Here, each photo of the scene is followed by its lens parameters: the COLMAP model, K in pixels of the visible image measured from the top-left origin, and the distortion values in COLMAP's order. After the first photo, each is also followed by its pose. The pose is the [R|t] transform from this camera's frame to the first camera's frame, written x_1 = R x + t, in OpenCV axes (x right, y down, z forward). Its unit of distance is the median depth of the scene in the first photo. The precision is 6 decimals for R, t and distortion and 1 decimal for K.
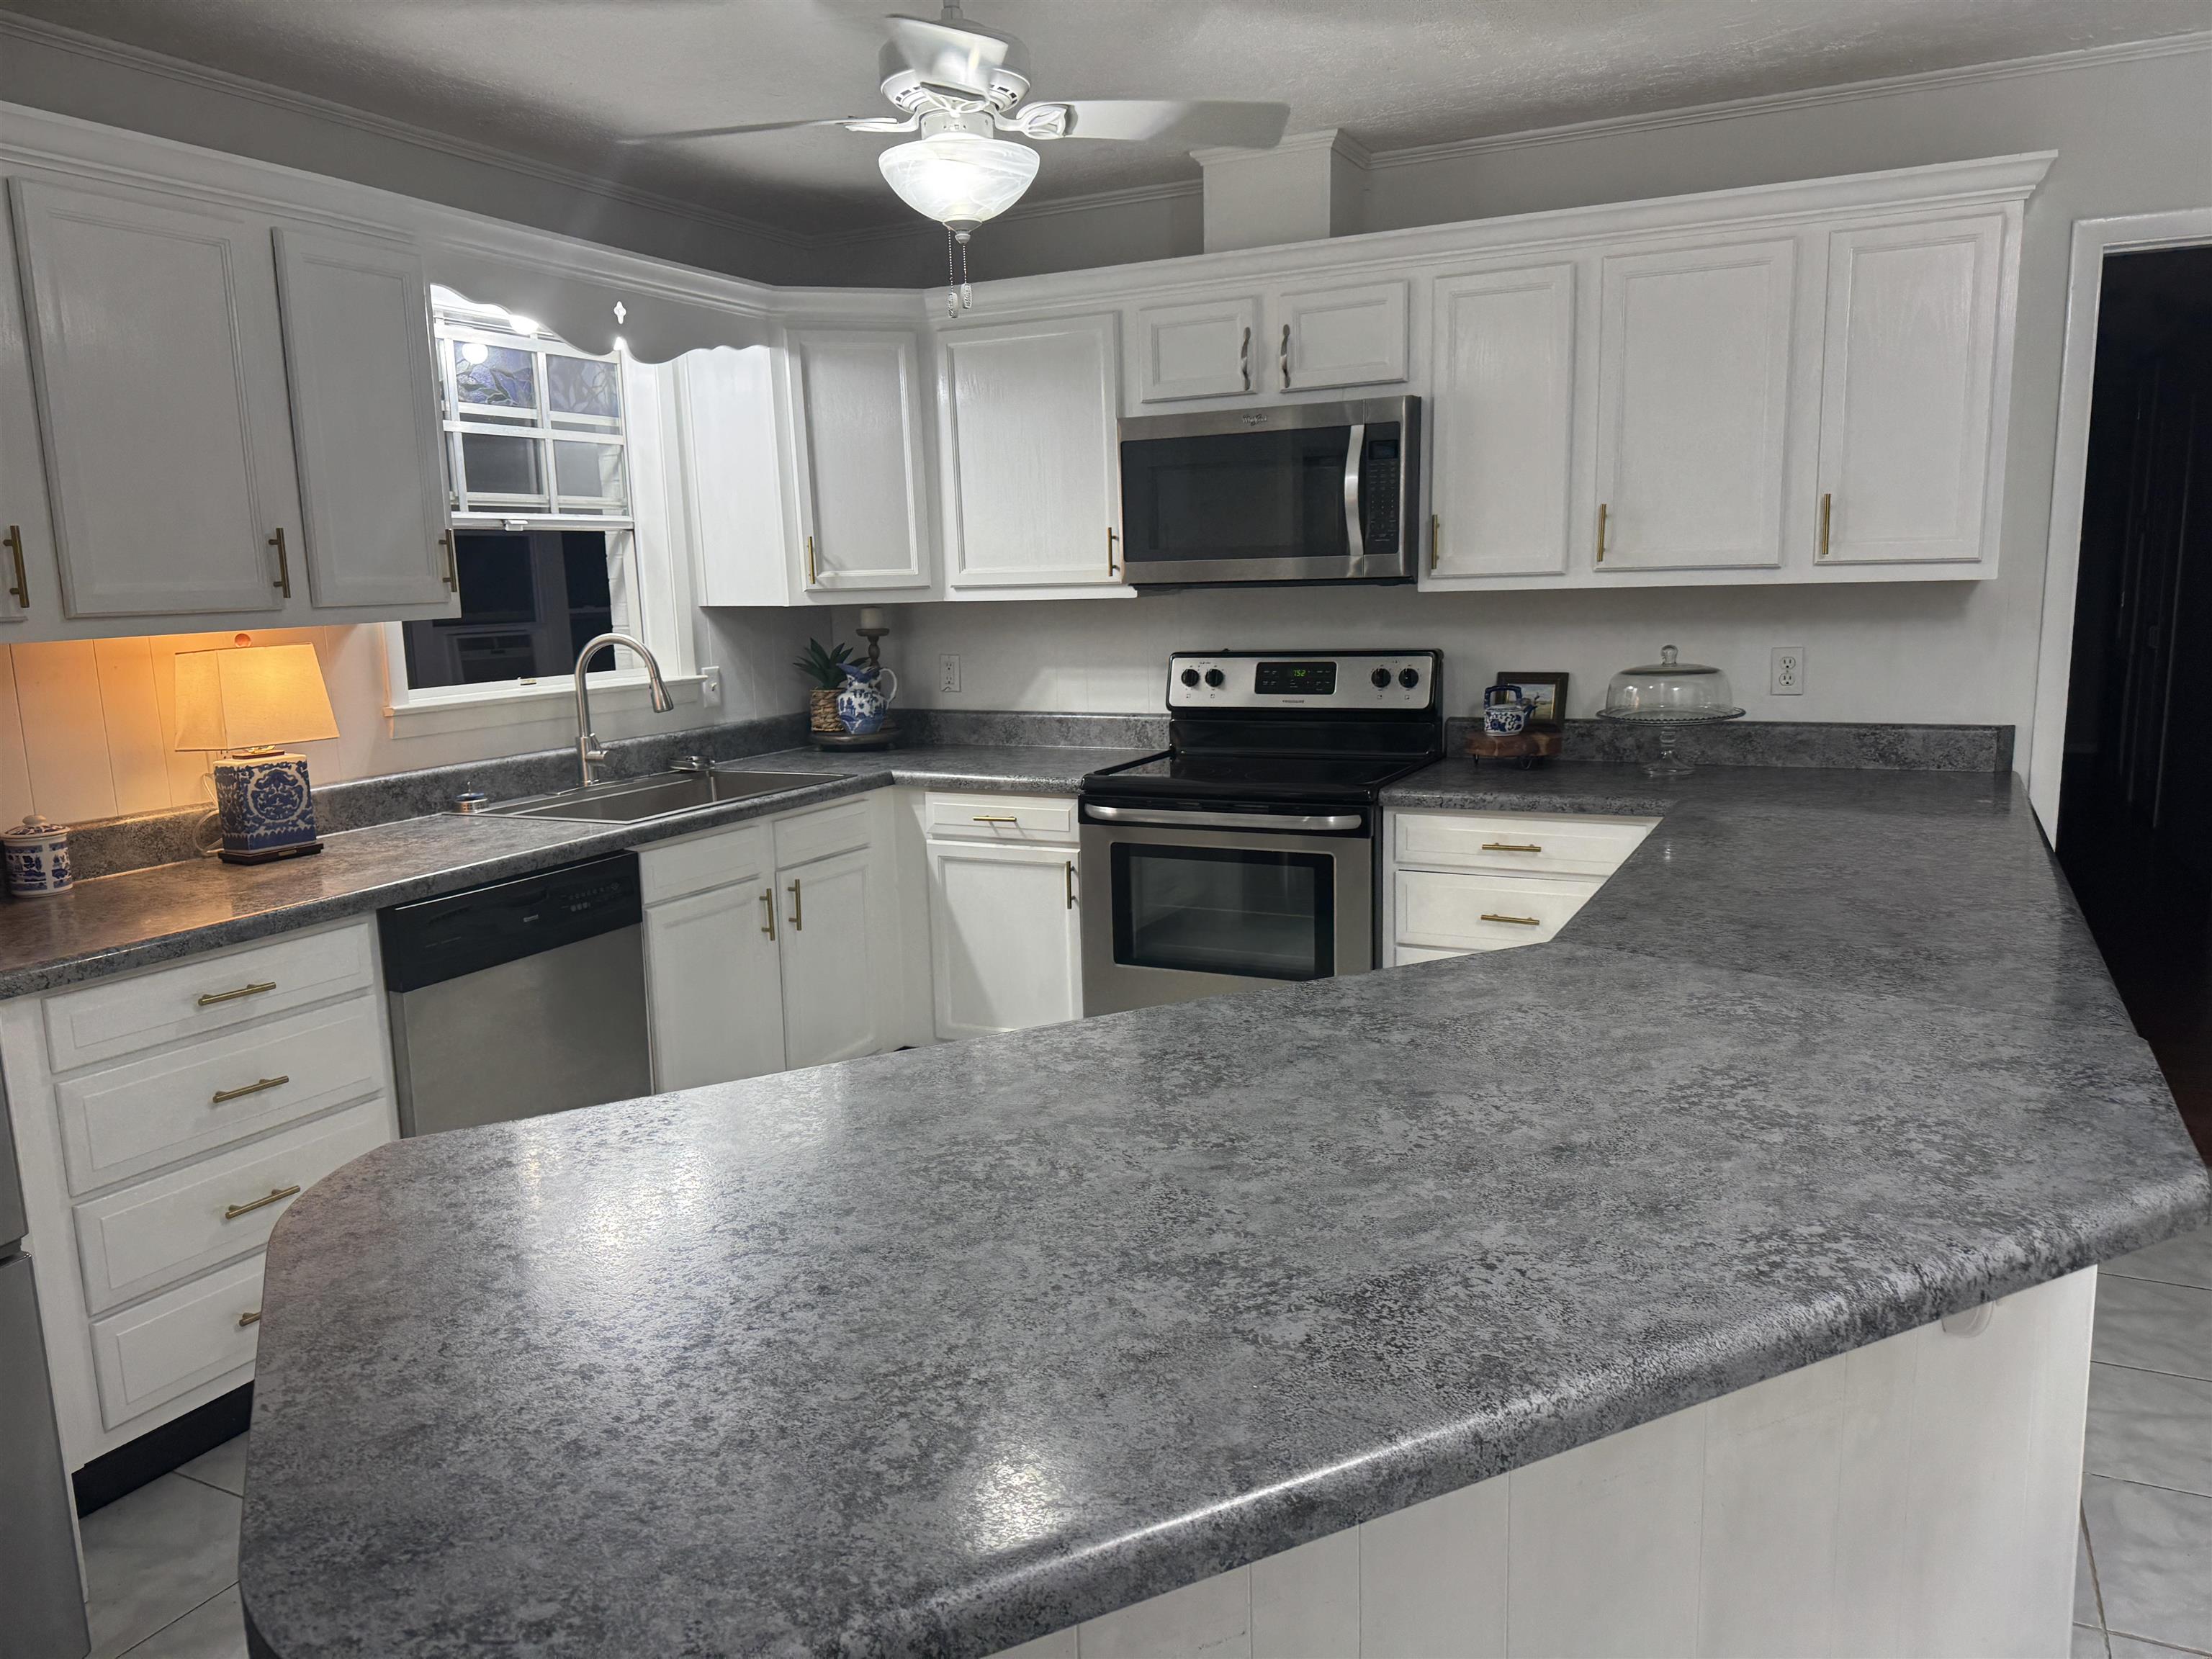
lens RADIAL K [[1520.1, 0, 1106.6], [0, 1520.1, 838.9], [0, 0, 1]] dist [0.098524, -0.126057]
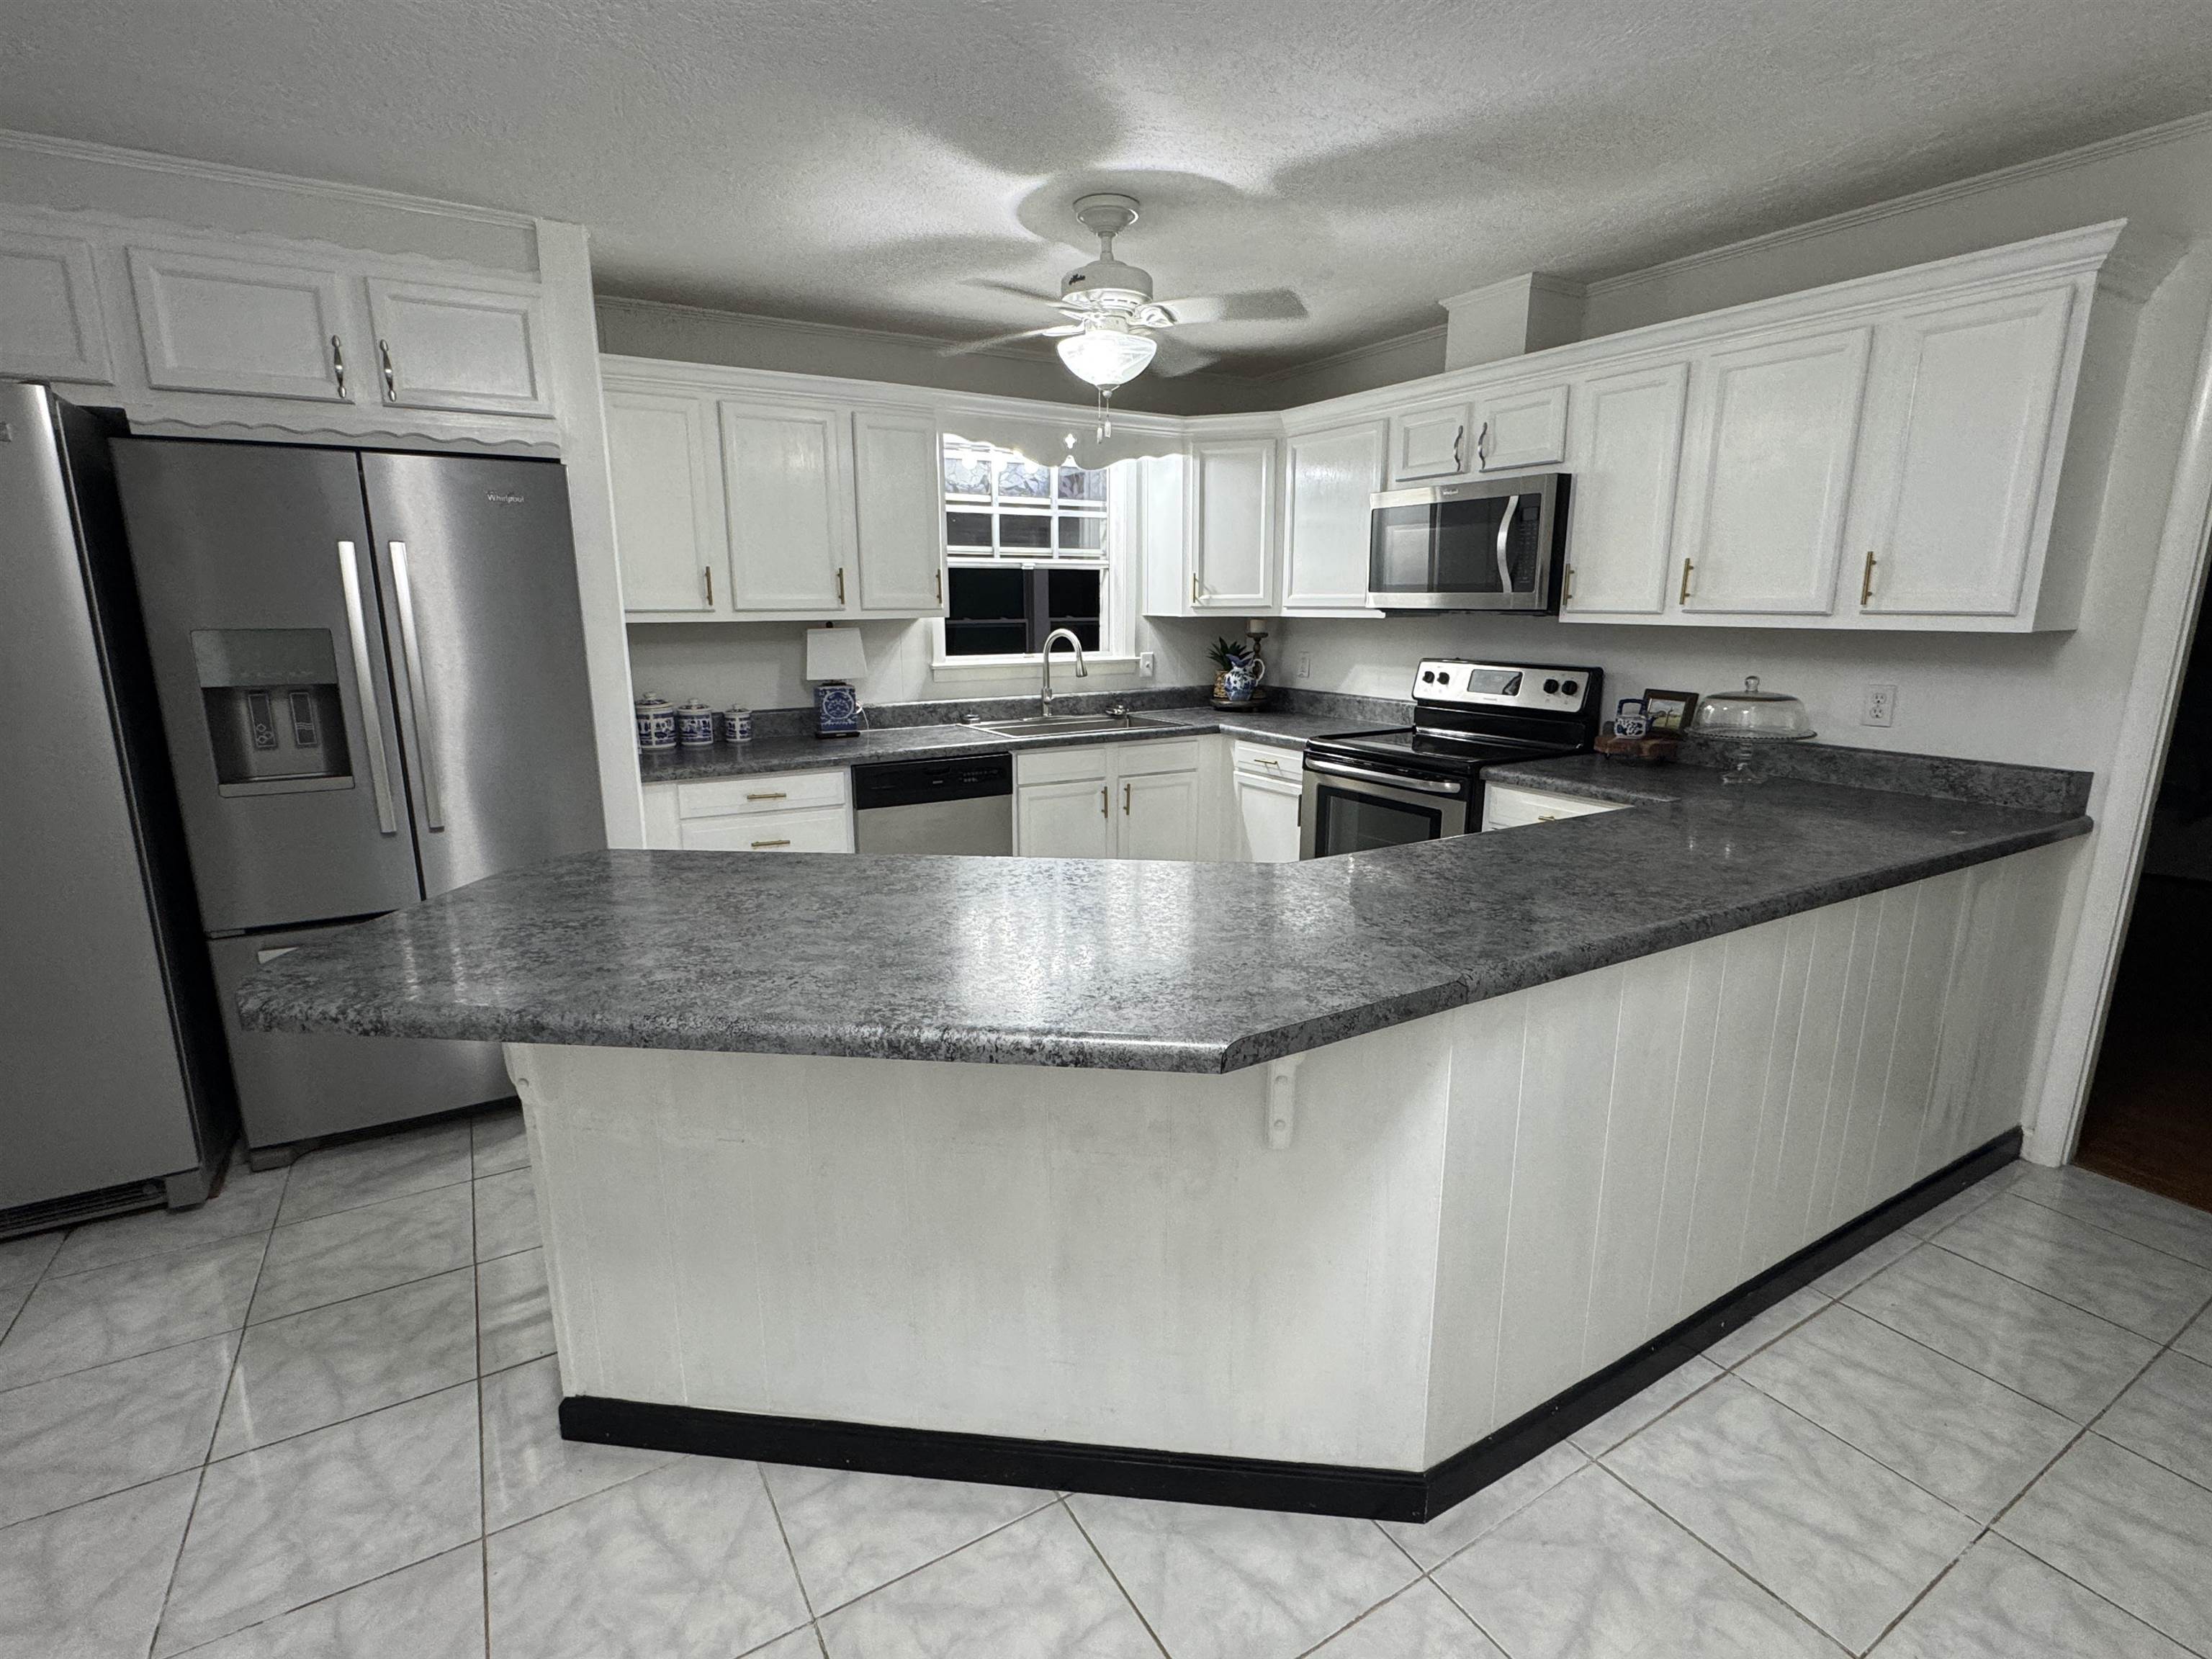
lens RADIAL K [[1033.4, 0, 1107.0], [0, 1033.4, 833.8], [0, 0, 1]] dist [-0.001207, 0.000345]
pose [[0.843474, 0.143640, -0.517610, 0.352498], [-0.113326, 0.989481, 0.089918, -0.016977], [0.525080, -0.017185, 0.850879, 0.035733]]
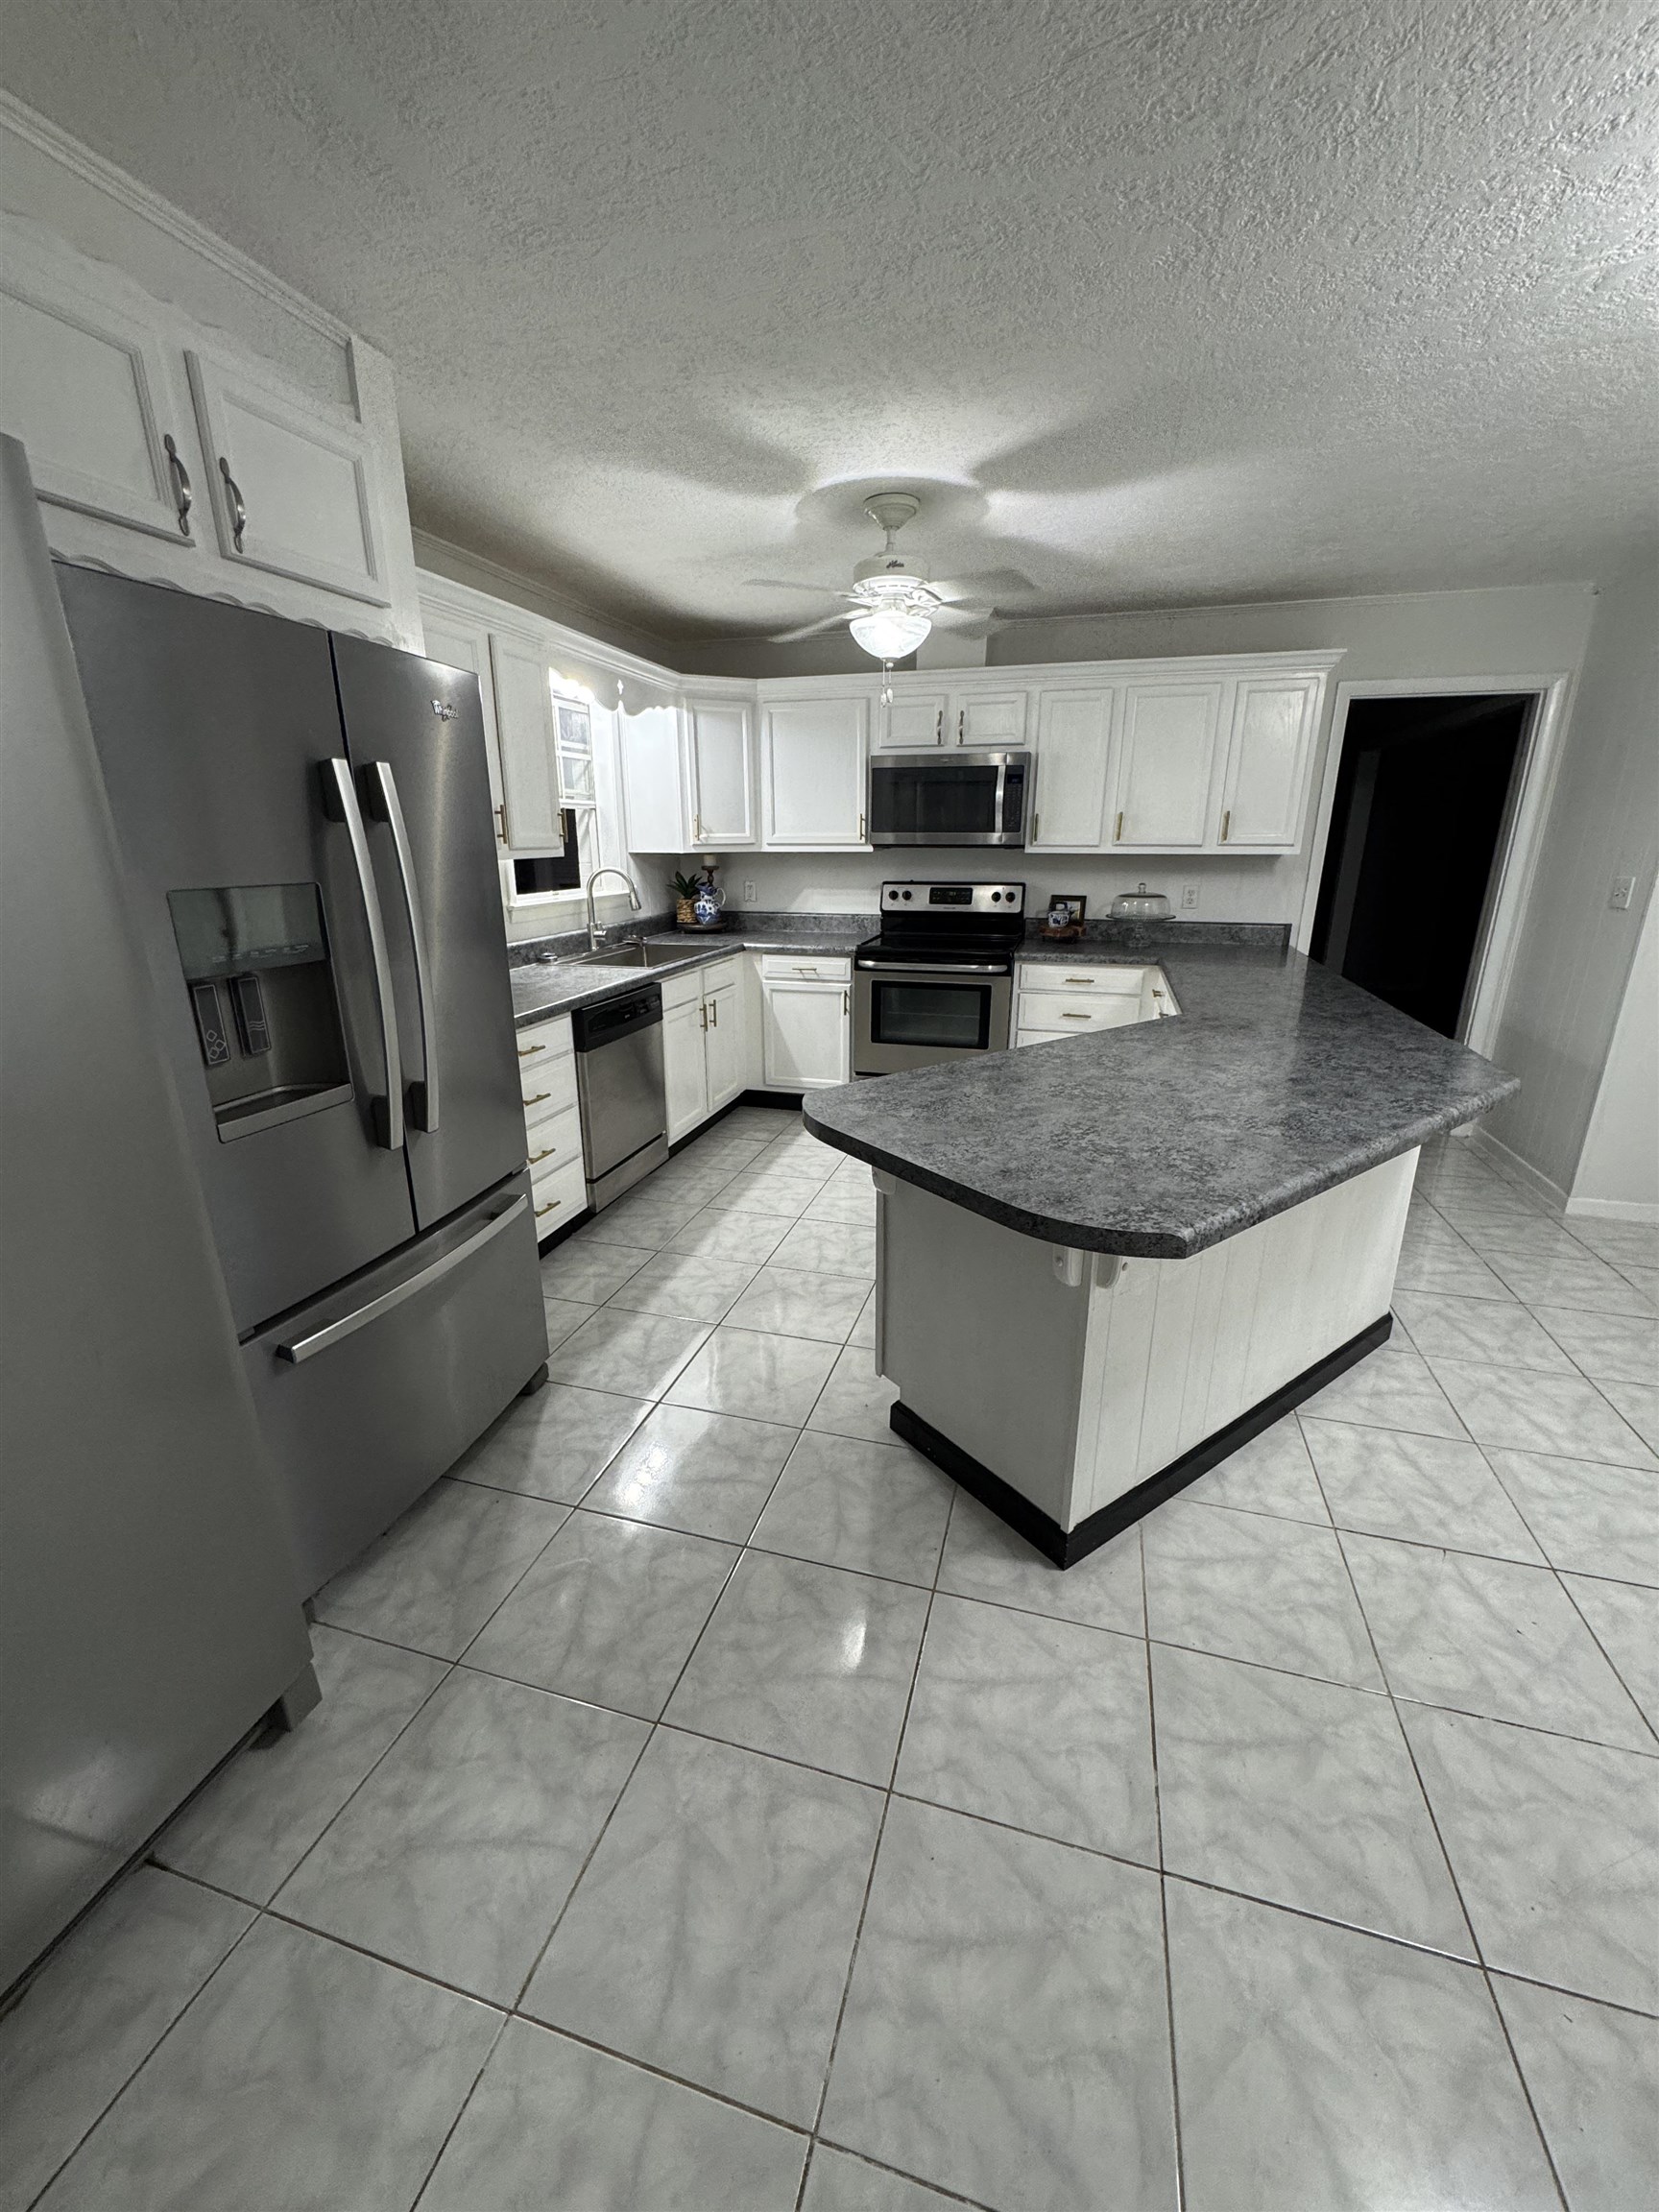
lens RADIAL K [[862.4, 0, 821.9], [0, 862.4, 1102.1], [0, 0, 1]] dist [-0.001864, 0.000691]
pose [[0.985536, -0.025647, 0.167514, -0.247624], [0.004691, 0.992232, 0.124316, 0.019753], [-0.169401, -0.121732, 0.978000, -0.093871]]
